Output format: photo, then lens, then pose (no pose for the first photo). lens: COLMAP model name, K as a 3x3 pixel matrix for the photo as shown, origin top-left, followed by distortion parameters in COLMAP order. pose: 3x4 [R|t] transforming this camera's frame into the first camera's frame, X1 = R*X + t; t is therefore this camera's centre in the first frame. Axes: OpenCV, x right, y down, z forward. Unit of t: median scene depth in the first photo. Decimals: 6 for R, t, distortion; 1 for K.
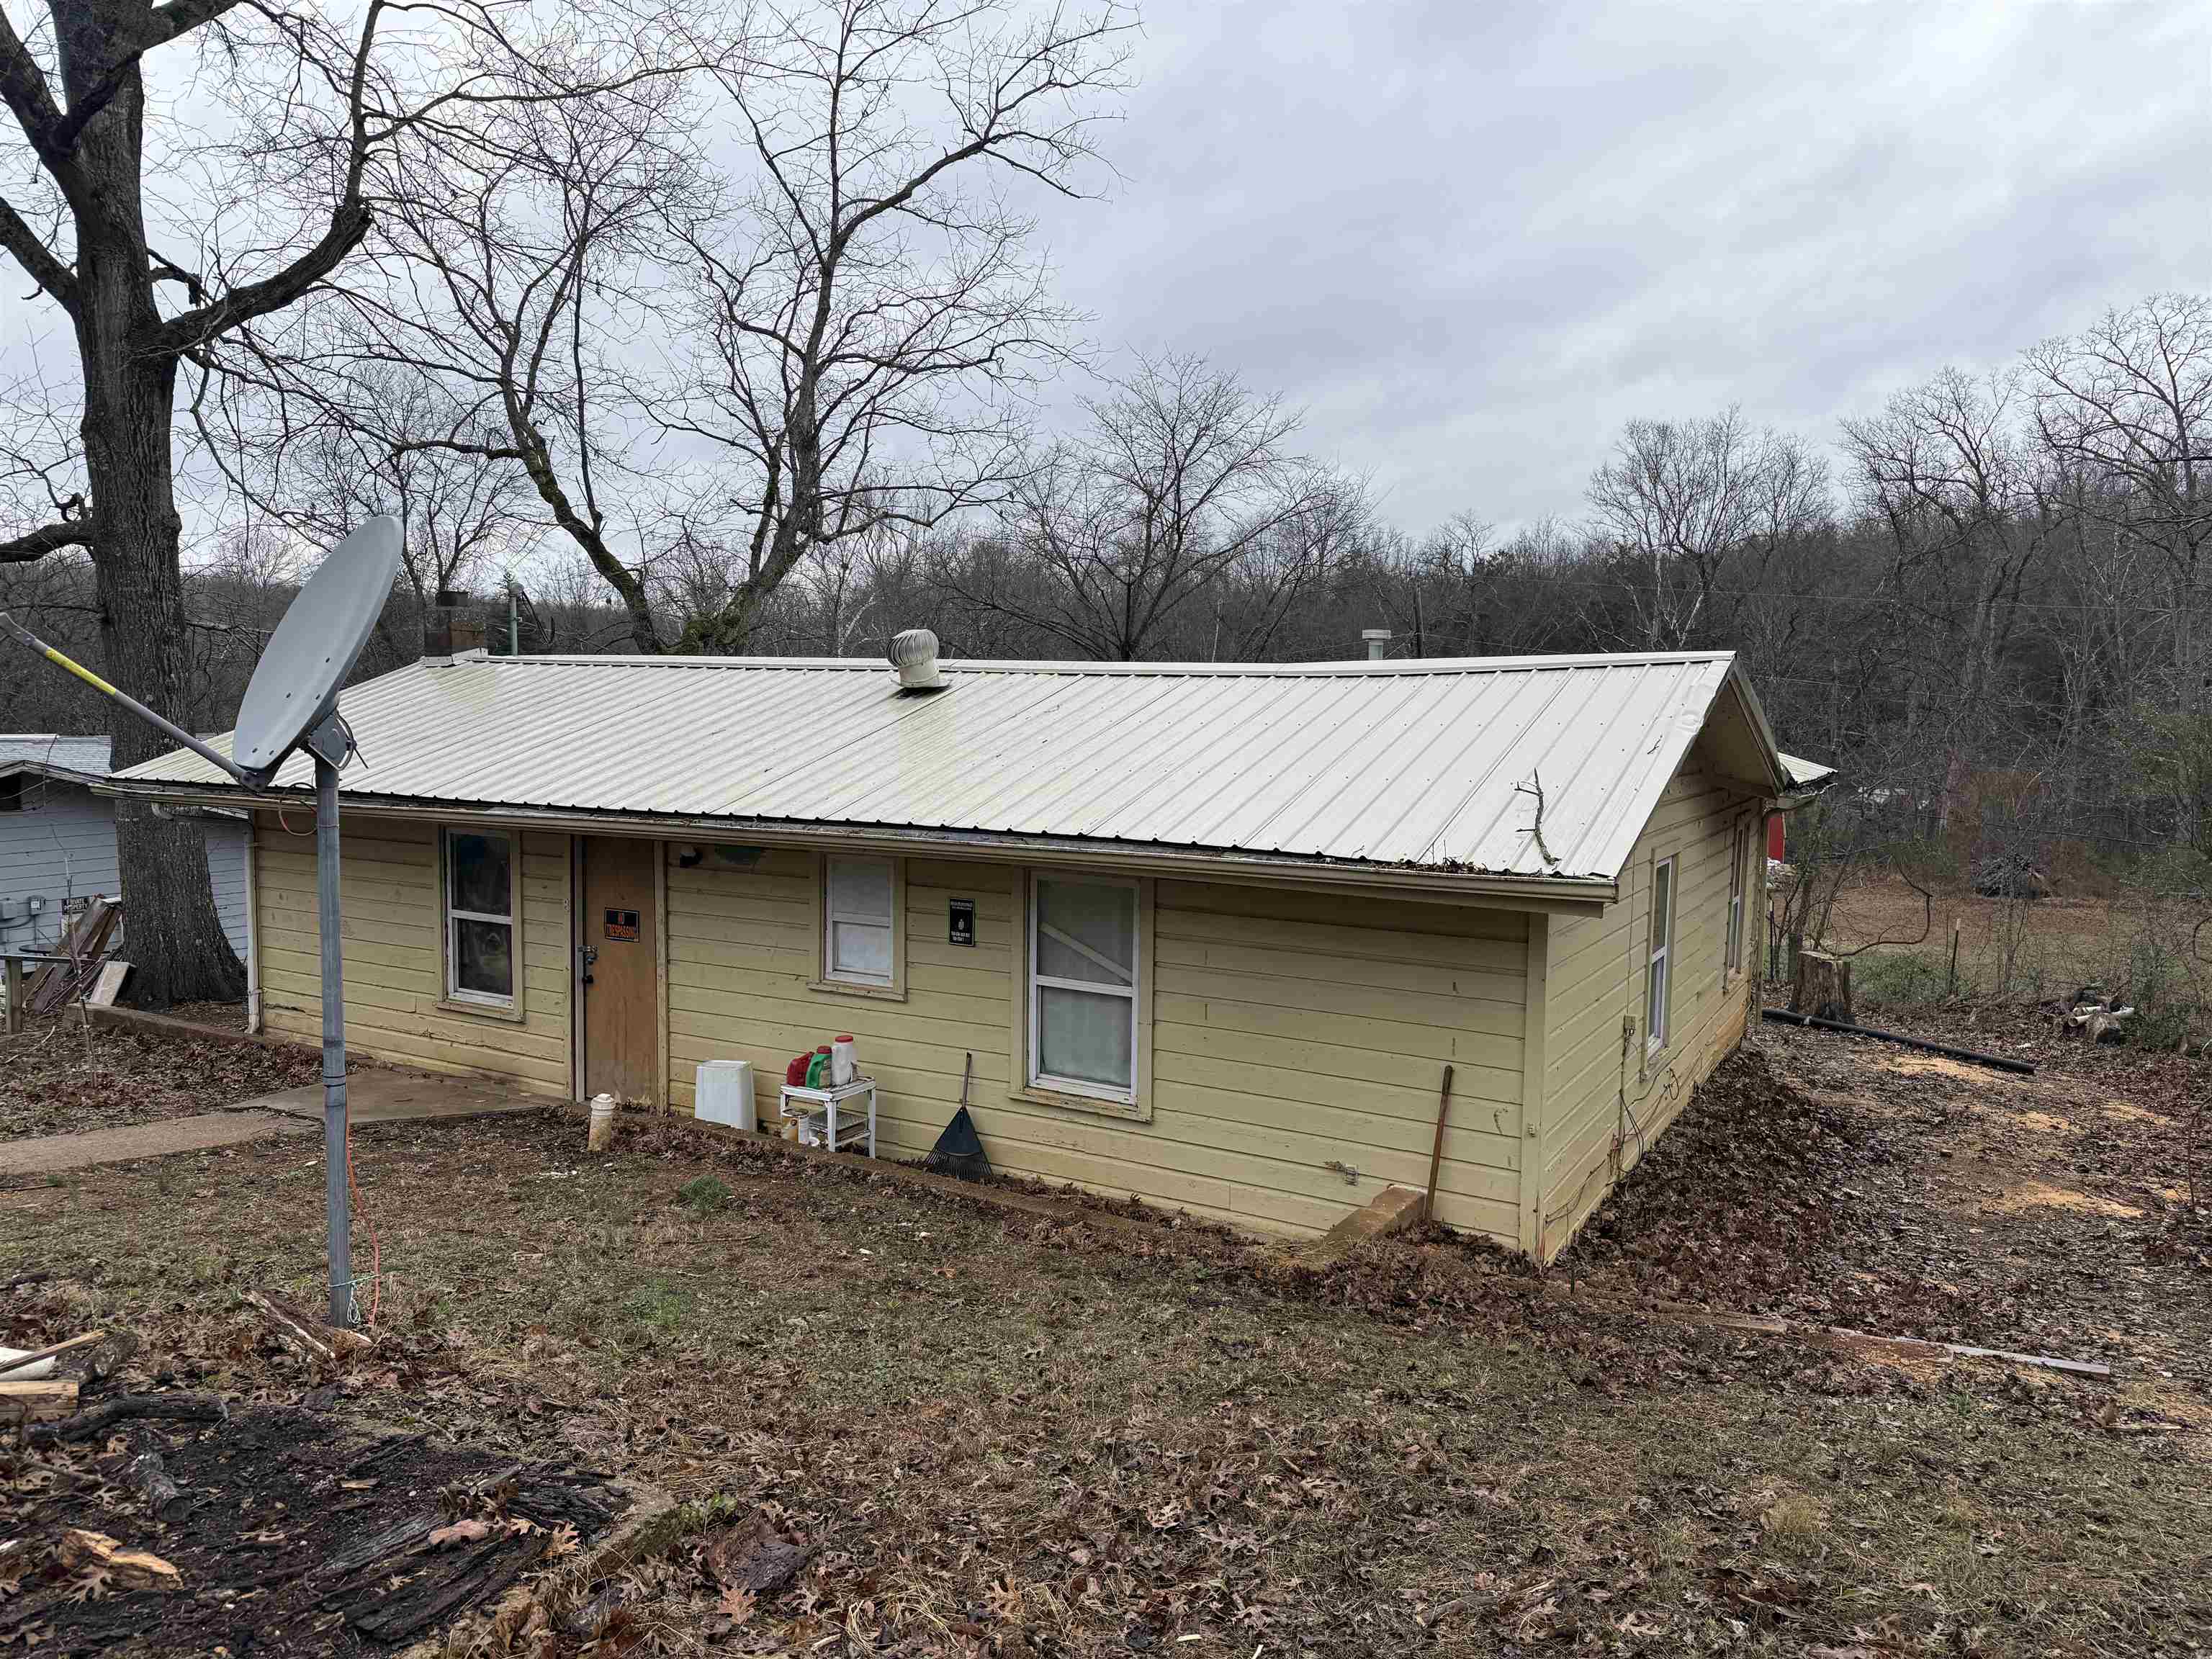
lens RADIAL K [[1546.1, 0, 1092.9], [0, 1546.1, 821.1], [0, 0, 1]] dist [0.039798, -0.038400]
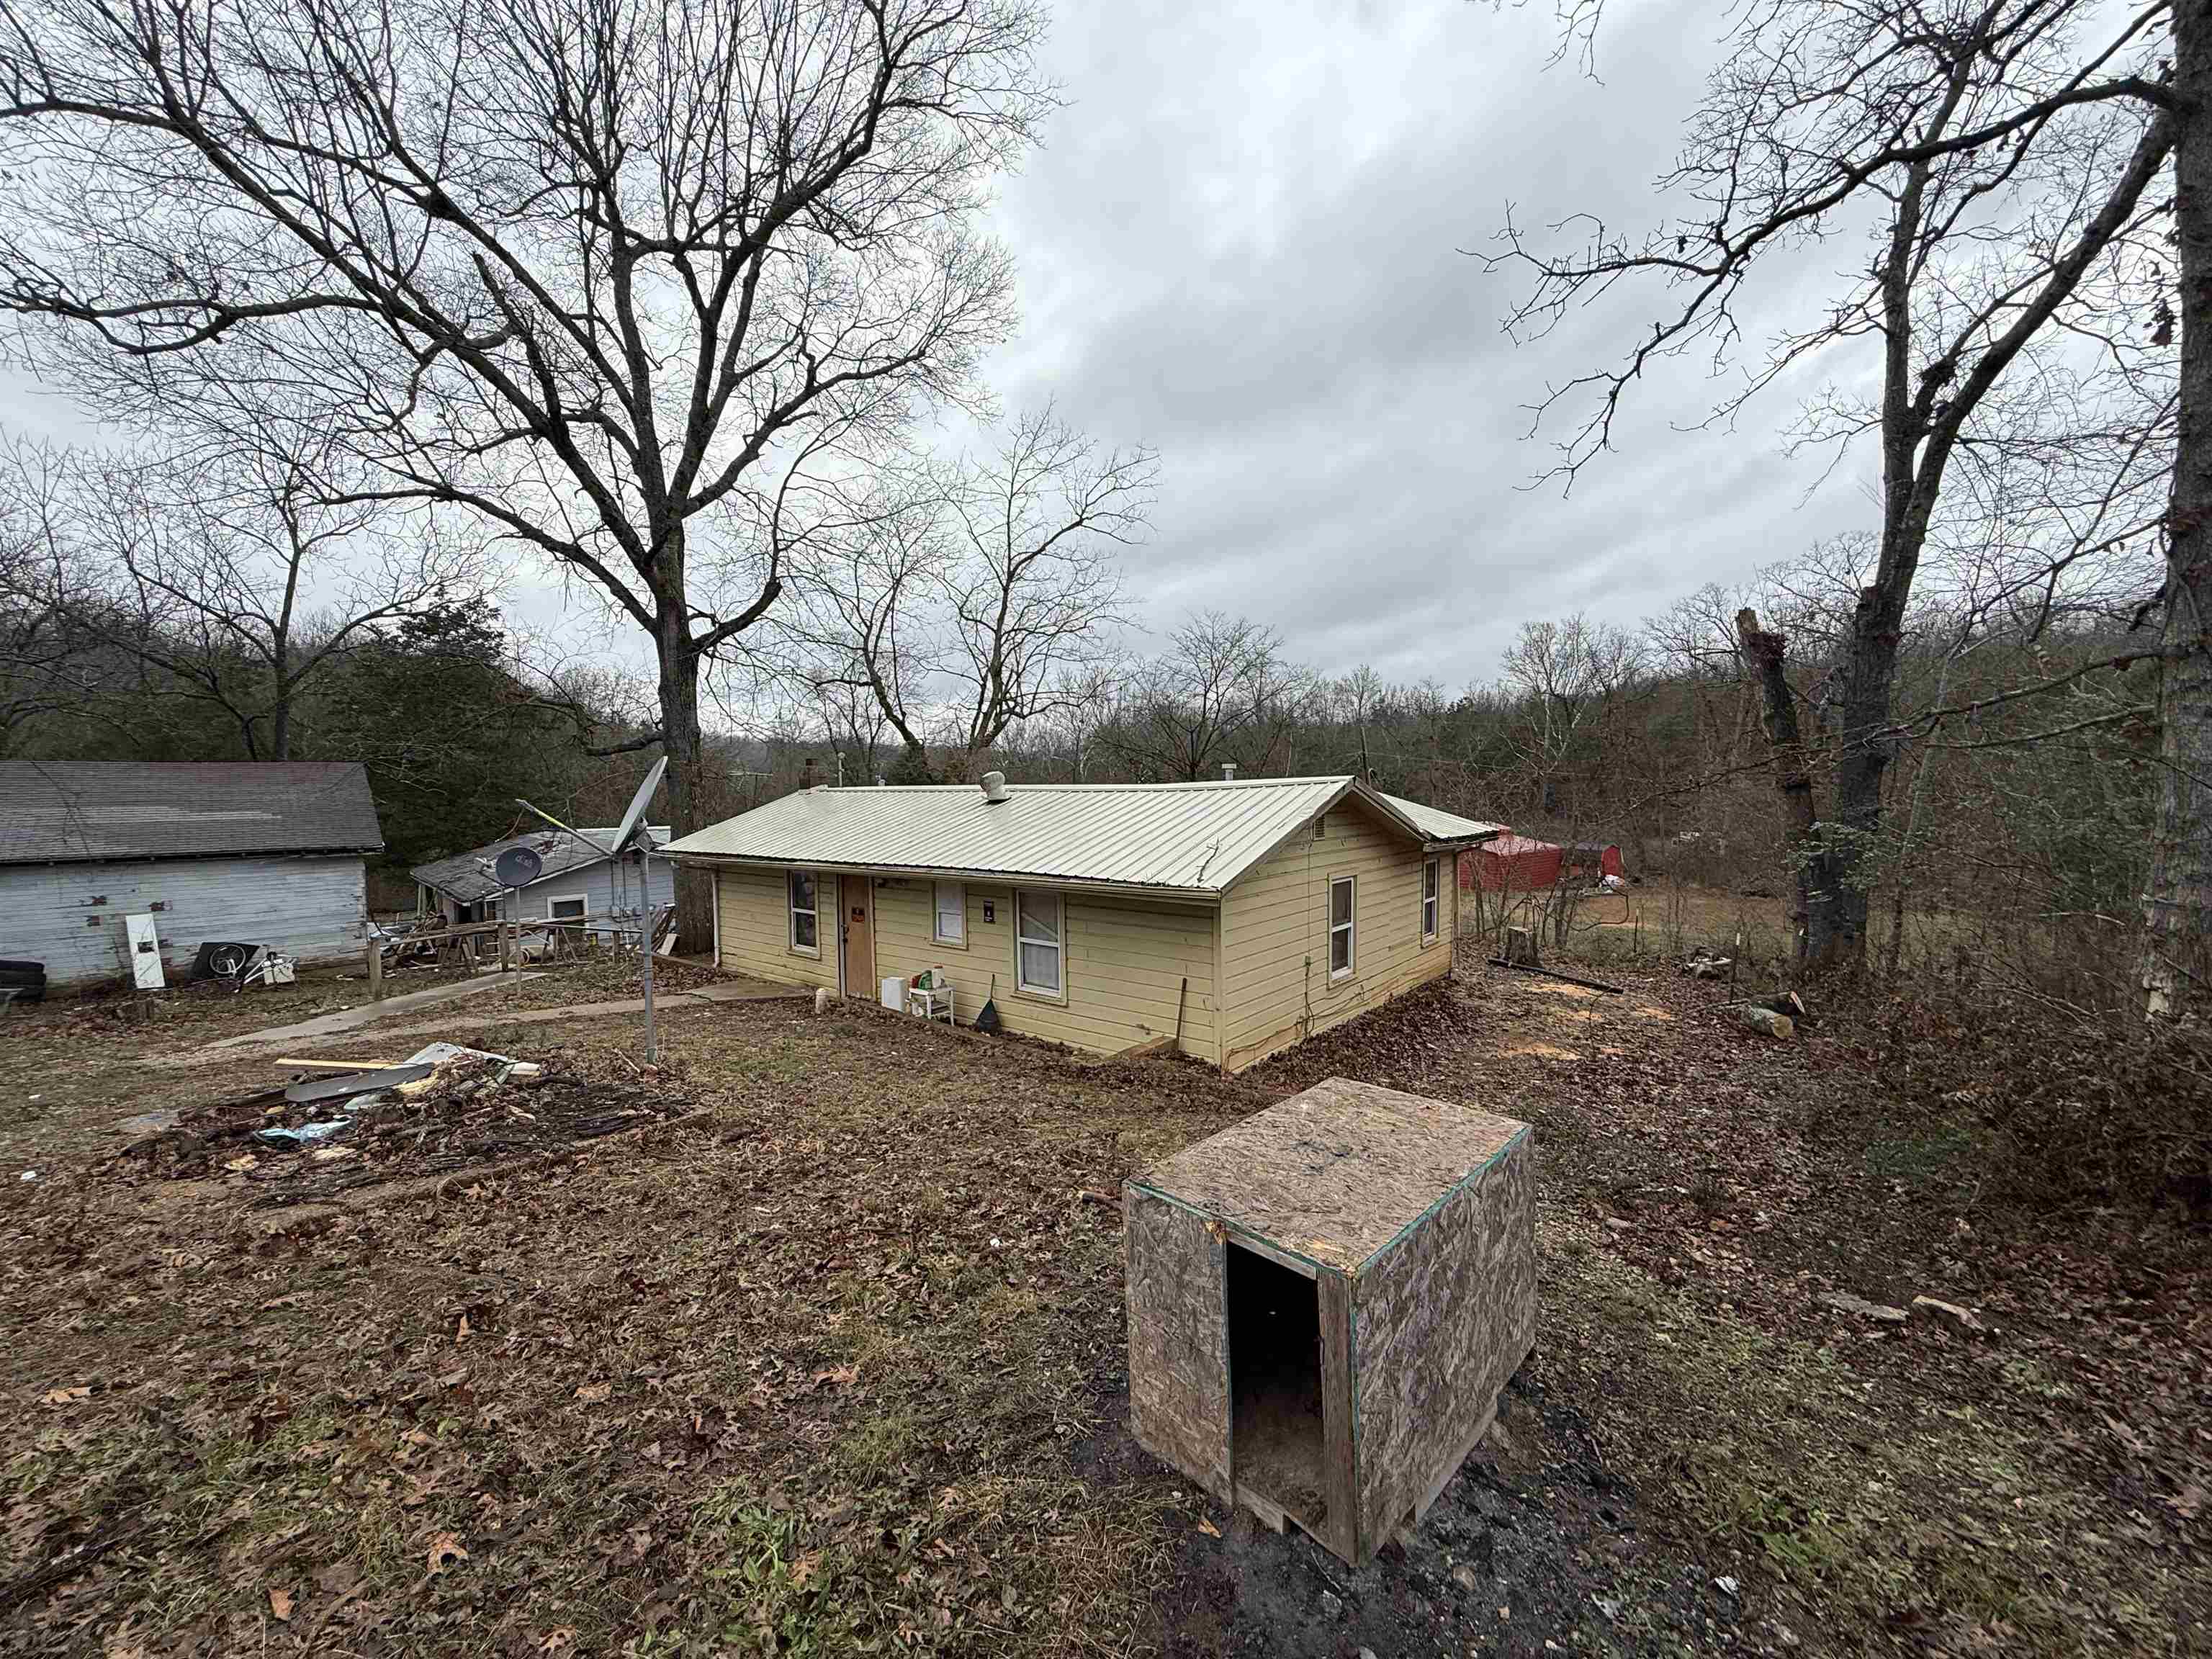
lens RADIAL K [[877.4, 0, 1100.0], [0, 877.4, 823.0], [0, 0, 1]] dist [-0.003213, 0.000540]
pose [[0.986961, -0.021978, -0.159450, 0.209259], [0.015234, 0.998942, -0.043400, -0.002609], [0.160235, 0.040405, 0.986252, -0.143774]]
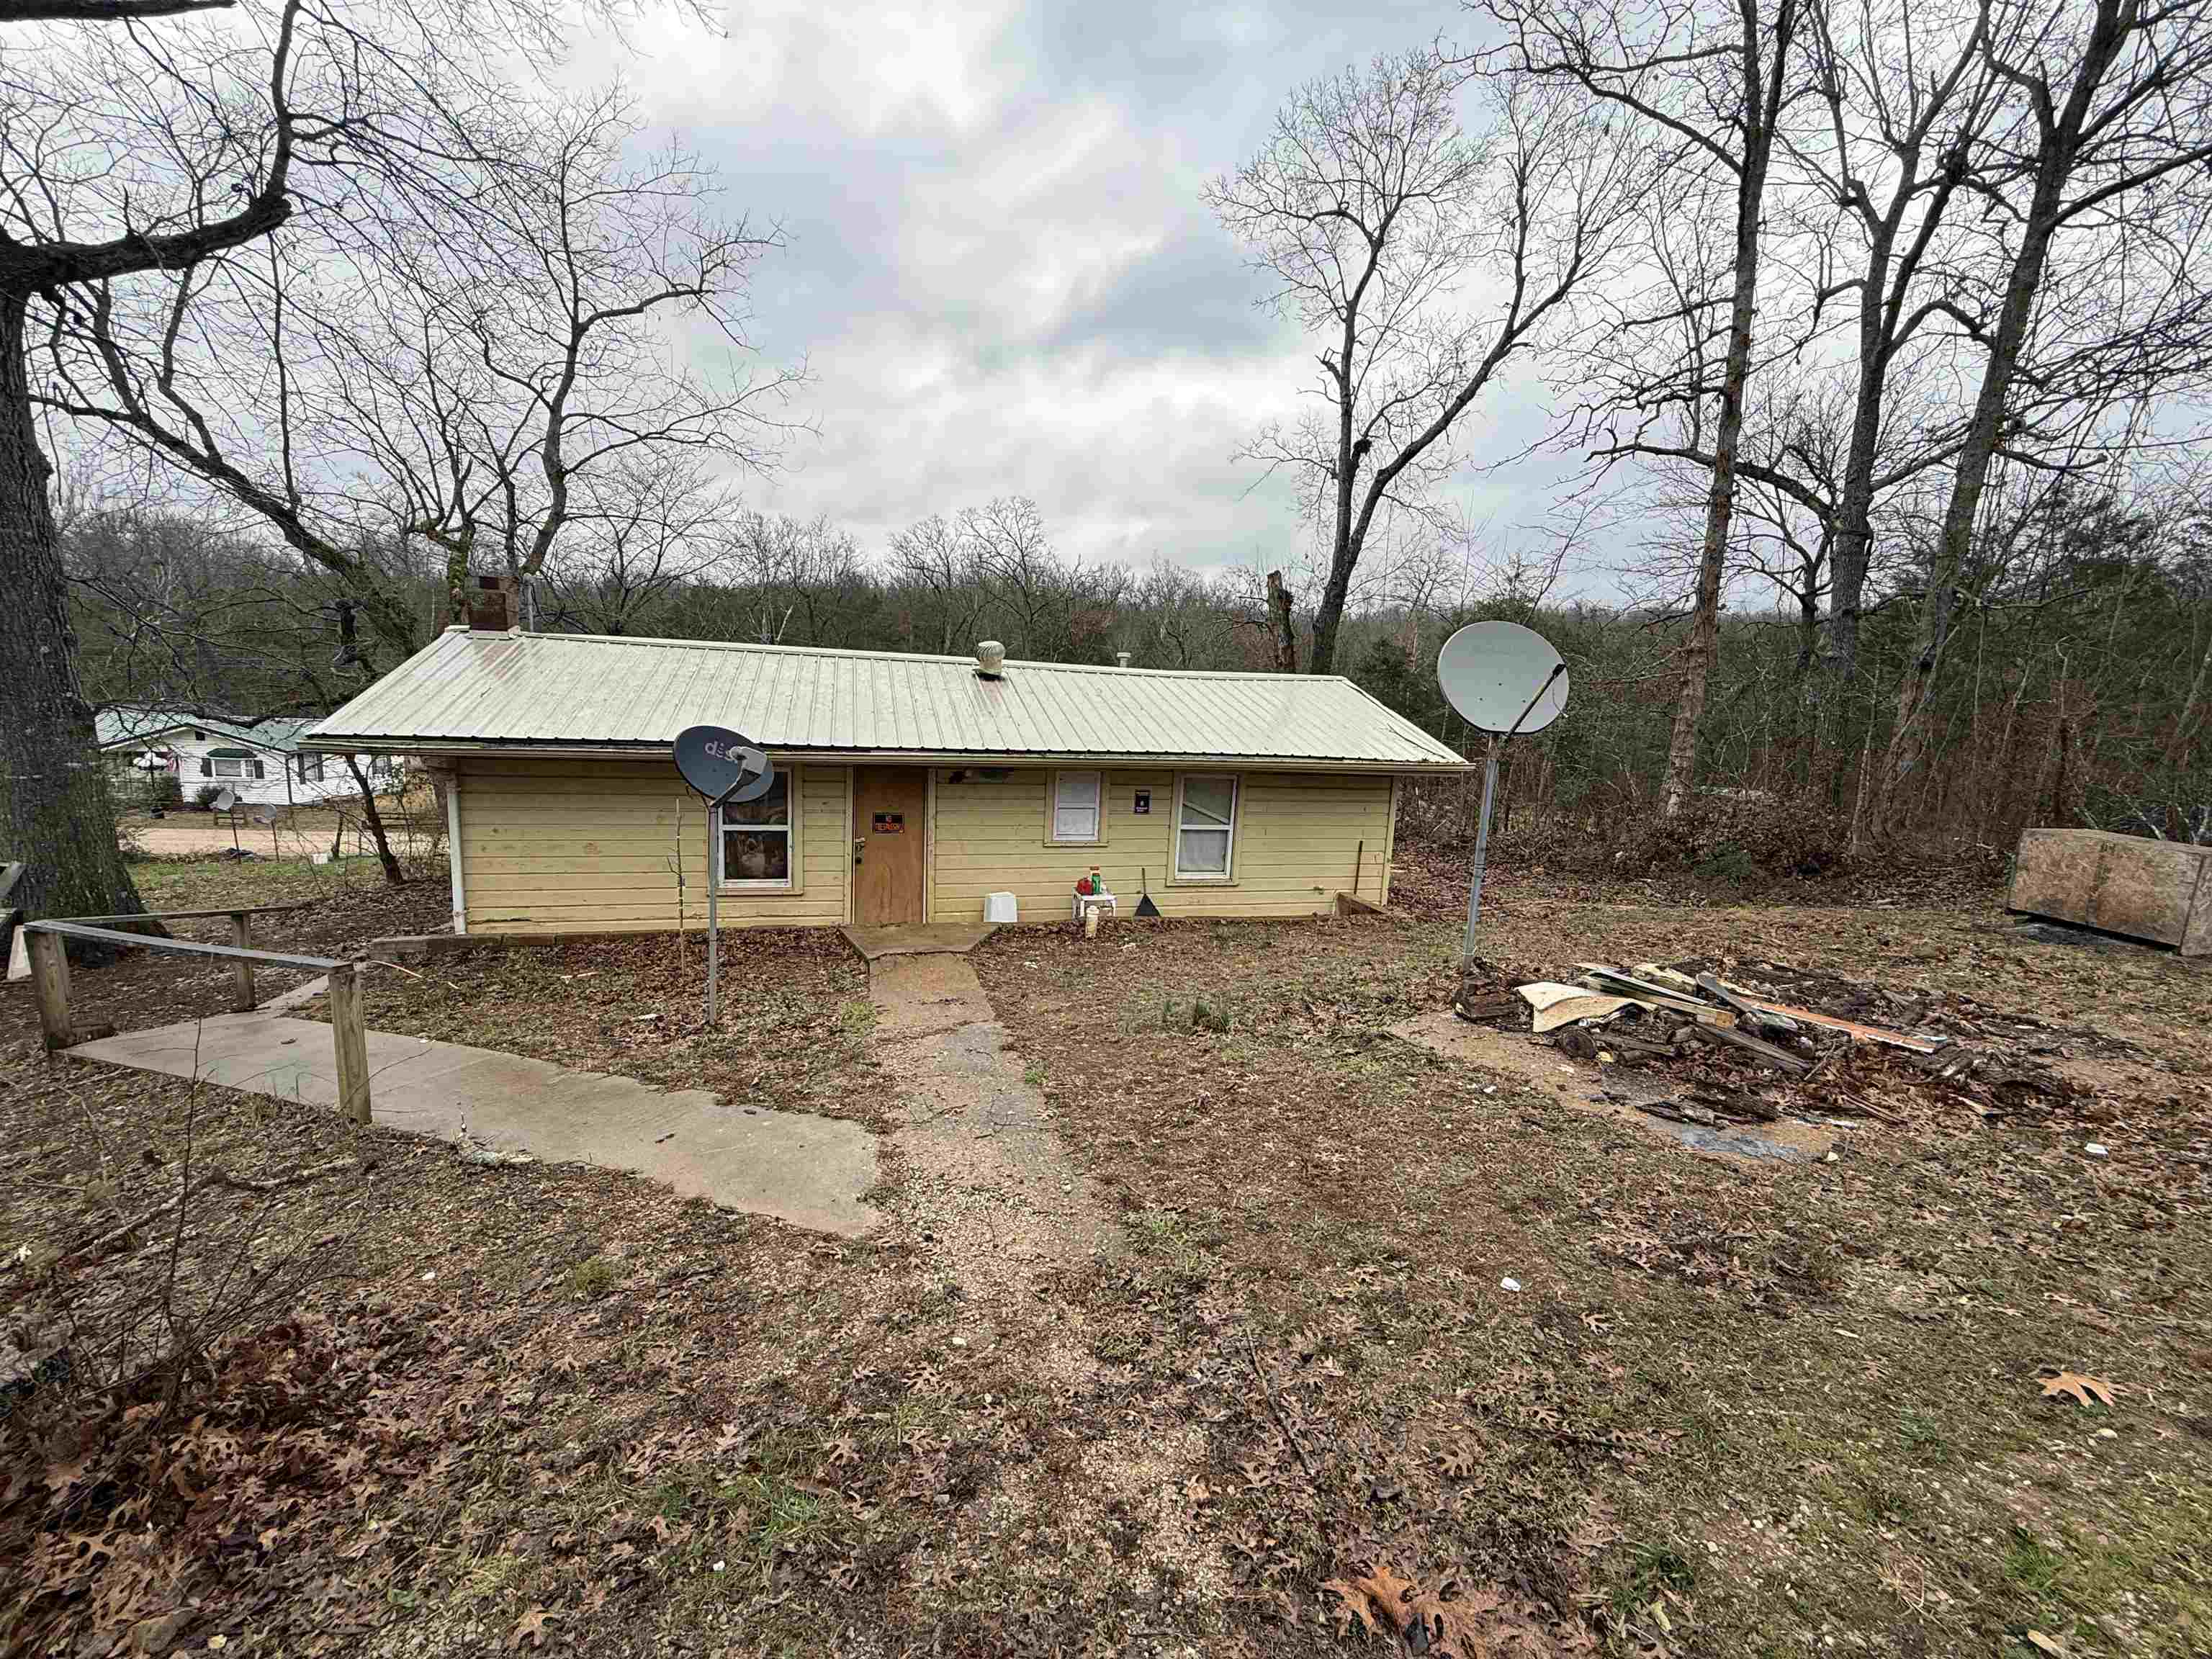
lens RADIAL K [[877.4, 0, 1086.9], [0, 877.4, 825.2], [0, 0, 1]] dist [-0.003213, 0.000540]
pose [[0.699192, -0.089216, 0.709345, -0.740234], [0.021820, 0.994384, 0.103559, -0.017792], [-0.714600, -0.056929, 0.697213, 0.213878]]
